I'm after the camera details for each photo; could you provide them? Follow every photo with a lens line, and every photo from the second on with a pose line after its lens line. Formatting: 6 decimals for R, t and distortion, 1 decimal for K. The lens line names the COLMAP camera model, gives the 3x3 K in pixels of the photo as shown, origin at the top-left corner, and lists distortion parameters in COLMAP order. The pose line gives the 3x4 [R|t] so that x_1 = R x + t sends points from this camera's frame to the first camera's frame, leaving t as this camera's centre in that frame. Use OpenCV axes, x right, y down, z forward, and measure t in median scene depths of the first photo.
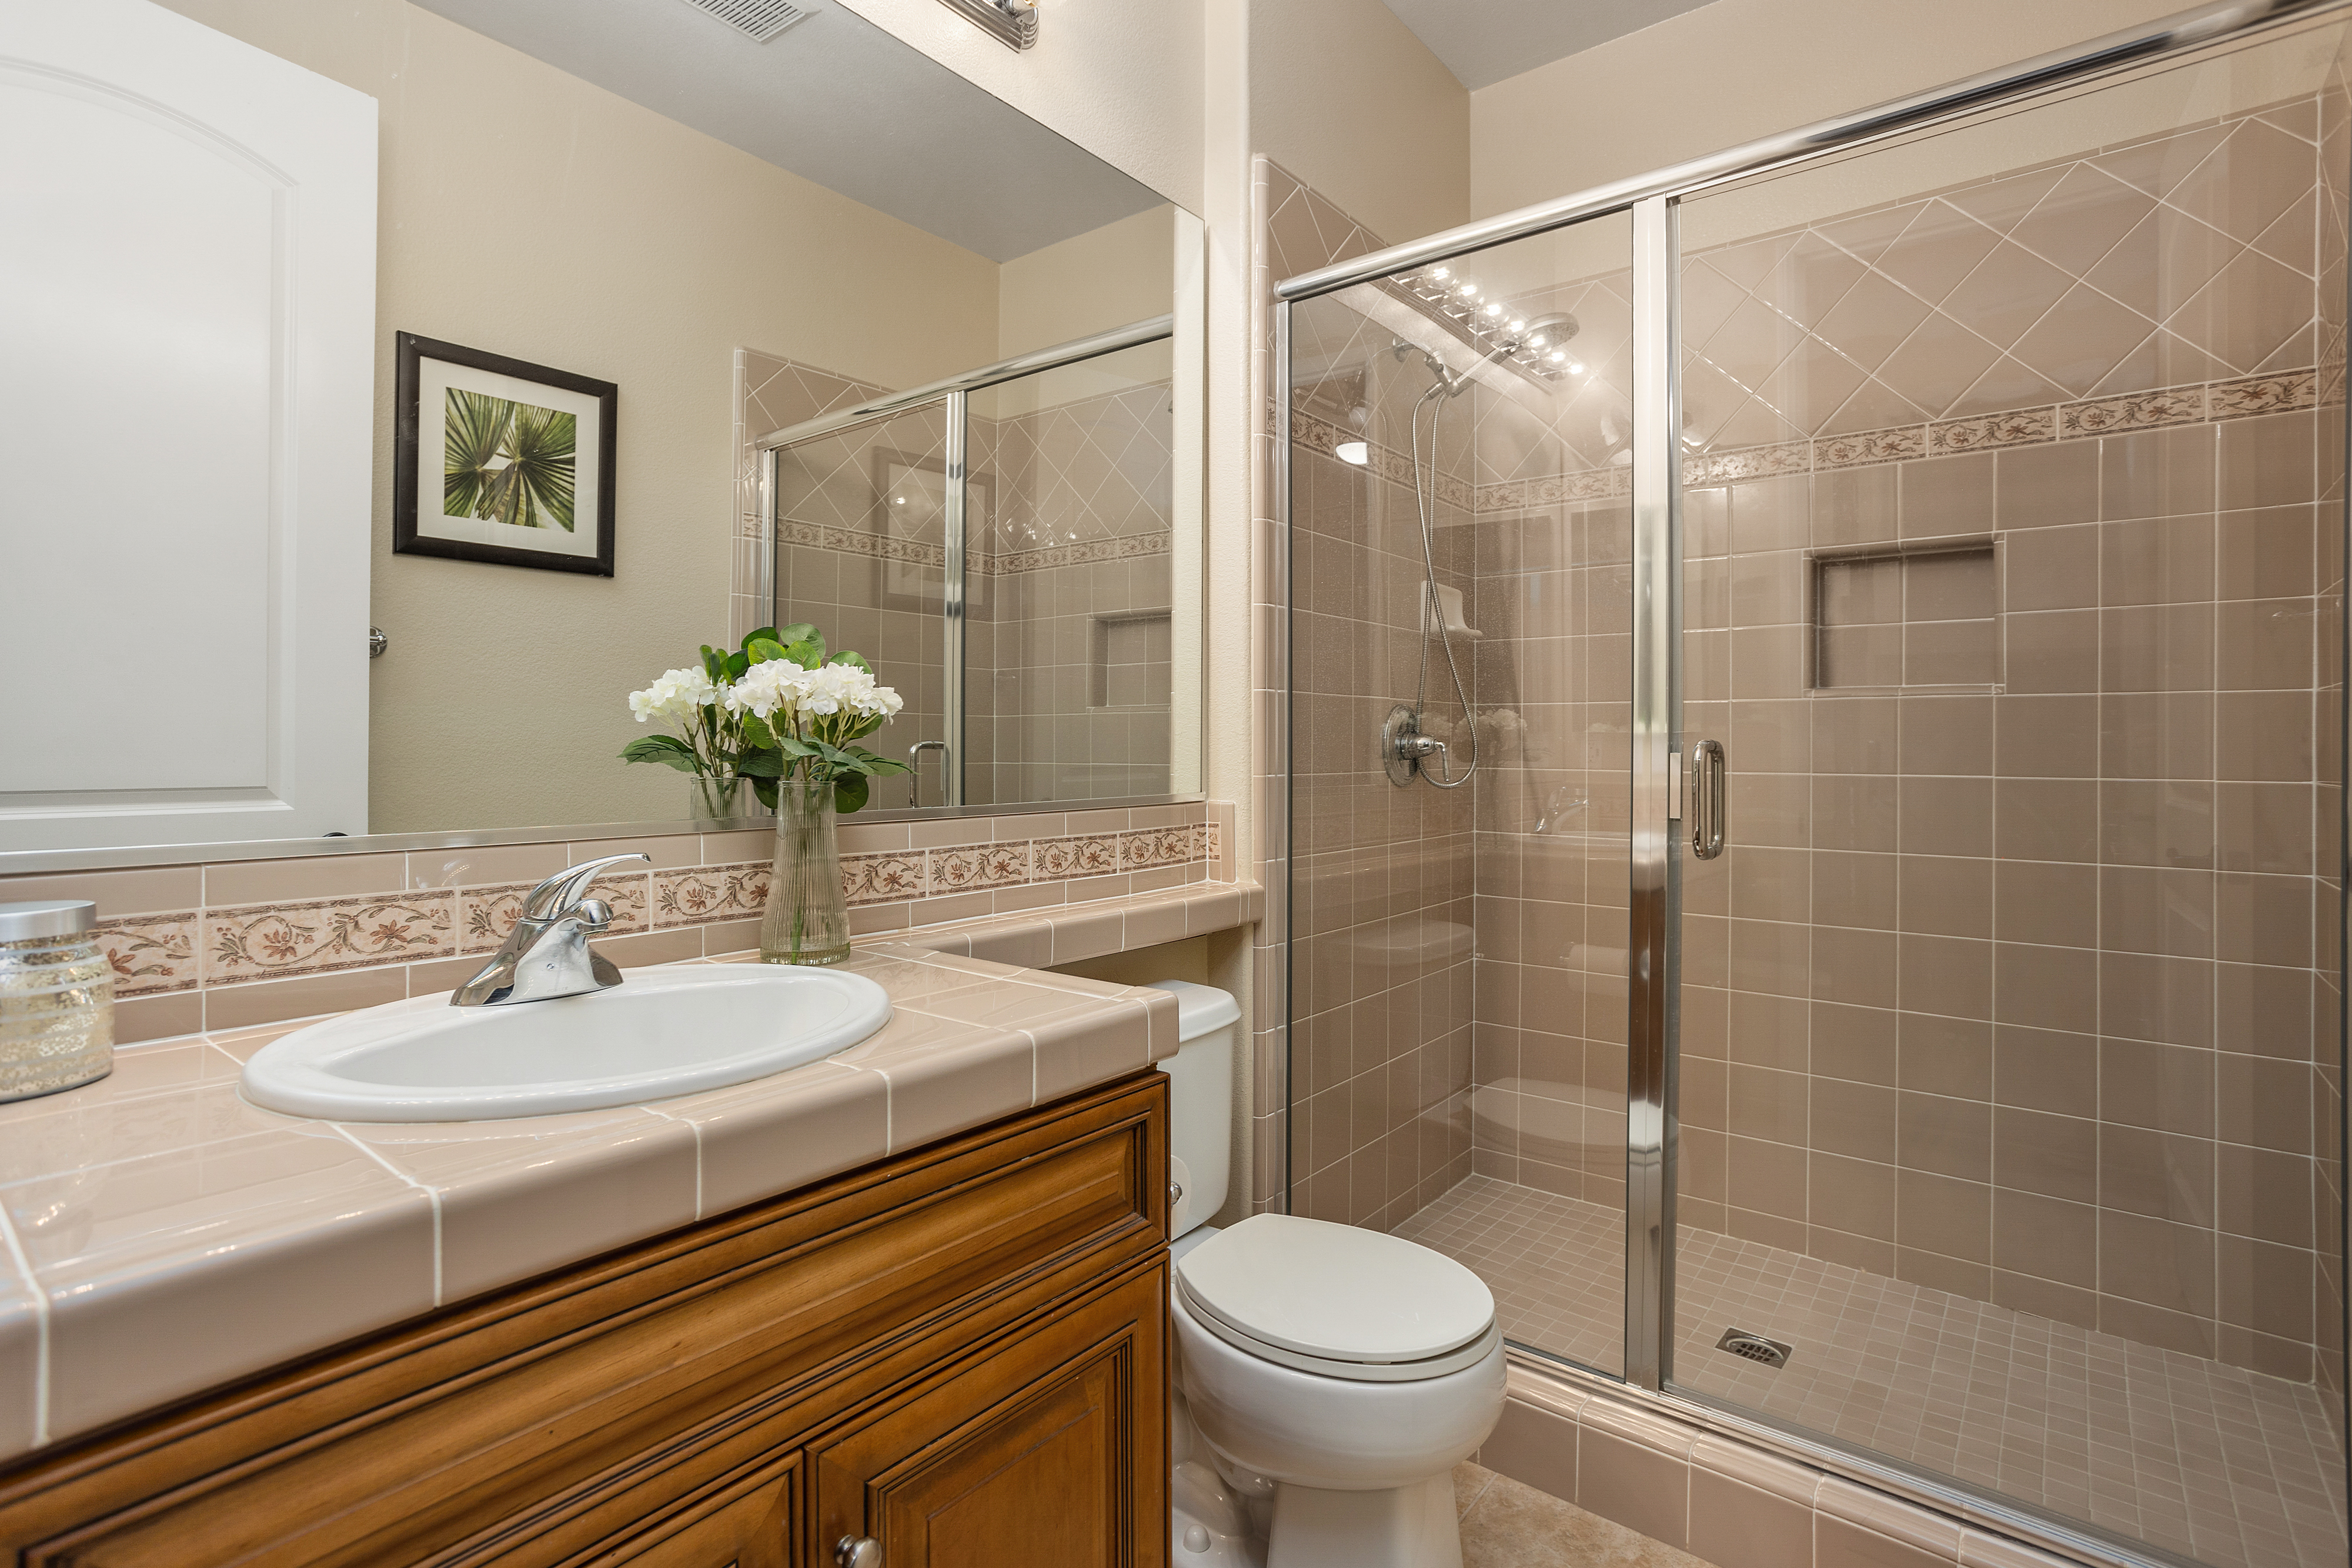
lens RADIAL K [[1137.6, 0, 1166.9], [0, 1137.6, 769.6], [0, 0, 1]] dist [-0.045711, 0.028930]
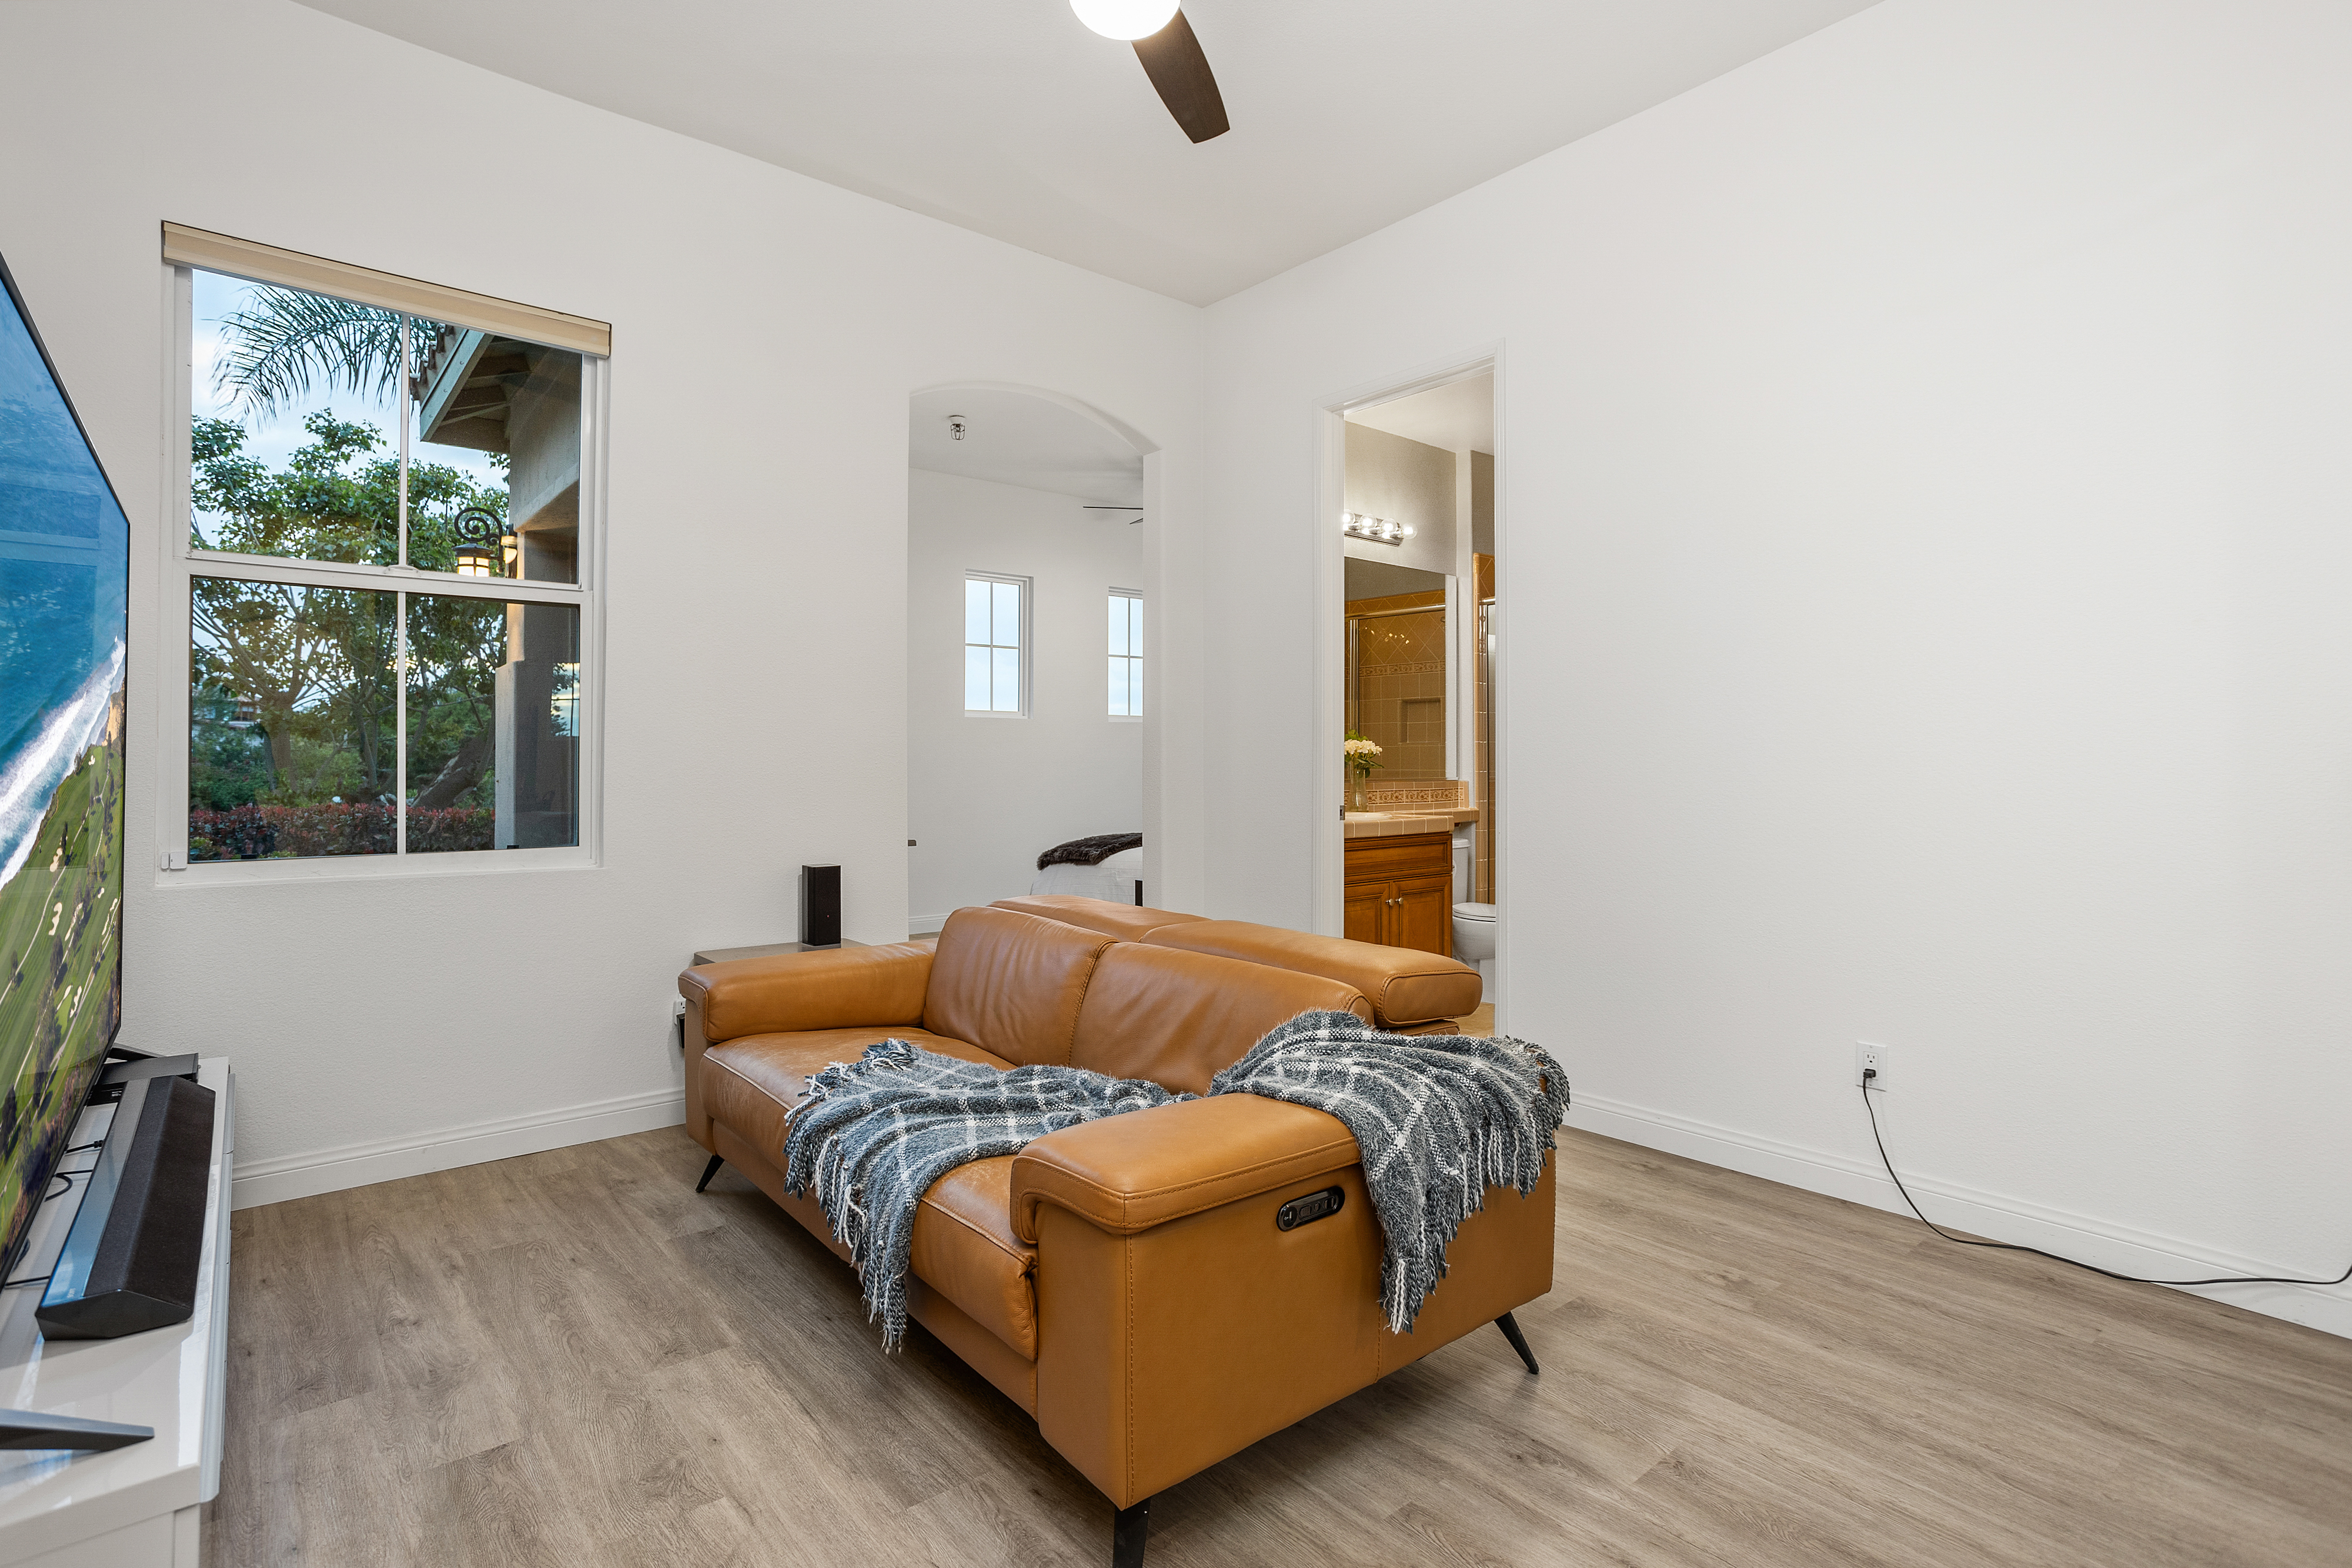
lens RADIAL K [[1137.6, 0, 1166.9], [0, 1137.6, 769.6], [0, 0, 1]] dist [-0.045711, 0.028930]
pose [[0.978381, -0.005866, -0.206729, -0.114085], [0.002765, 0.999879, -0.015287, 0.053142], [0.206794, 0.014385, 0.978279, -2.386341]]
